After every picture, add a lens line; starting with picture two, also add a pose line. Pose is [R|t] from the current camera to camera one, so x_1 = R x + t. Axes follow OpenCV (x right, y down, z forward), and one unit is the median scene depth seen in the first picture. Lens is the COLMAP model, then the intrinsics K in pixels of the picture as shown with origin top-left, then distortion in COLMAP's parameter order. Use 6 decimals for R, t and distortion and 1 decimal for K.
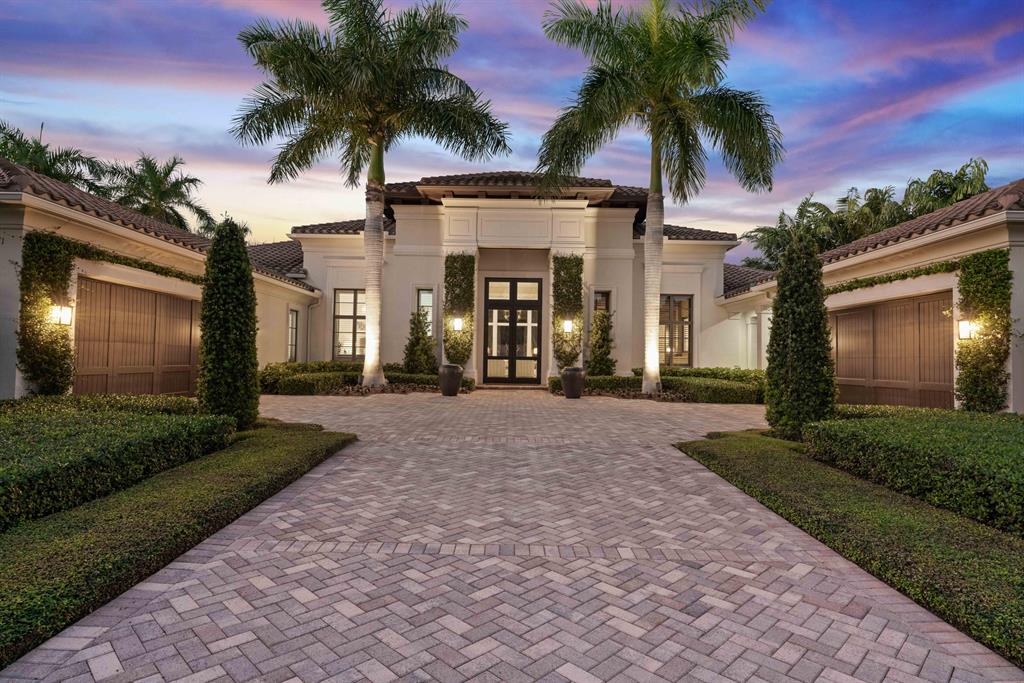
lens RADIAL K [[569.9, 0, 508.1], [0, 569.9, 334.0], [0, 0, 1]] dist [-0.011522, 0.000985]
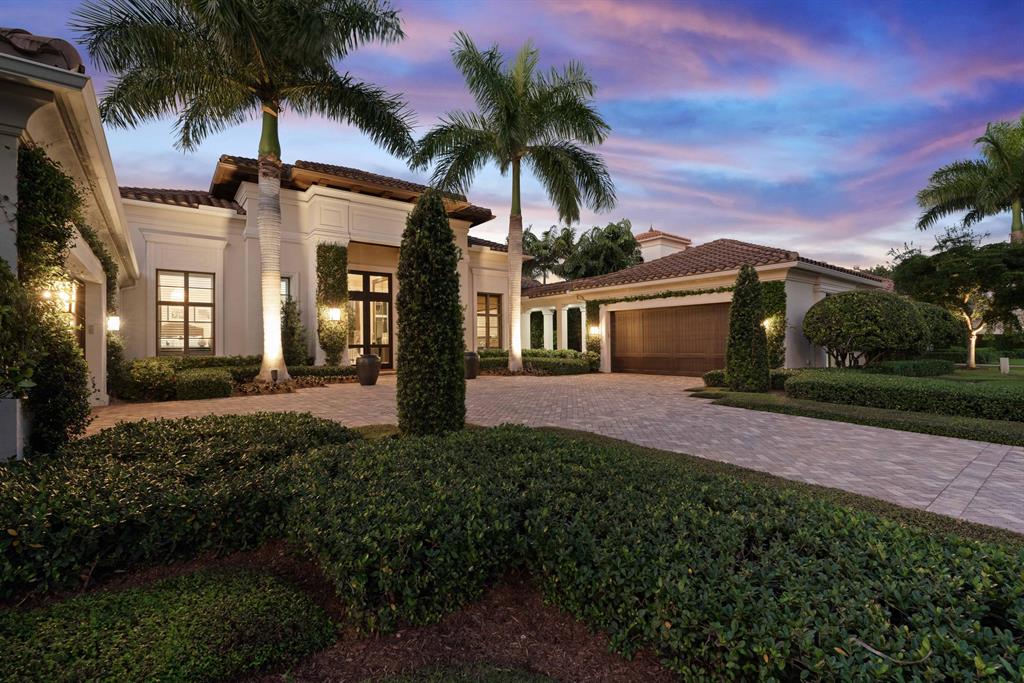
lens RADIAL K [[462.9, 0, 505.1], [0, 462.9, 334.0], [0, 0, 1]] dist [-0.014134, 0.002208]
pose [[0.785427, -0.012118, 0.618836, -0.352122], [-0.004734, 0.999661, 0.025583, -0.004656], [-0.618937, -0.023023, 0.785103, 0.168260]]
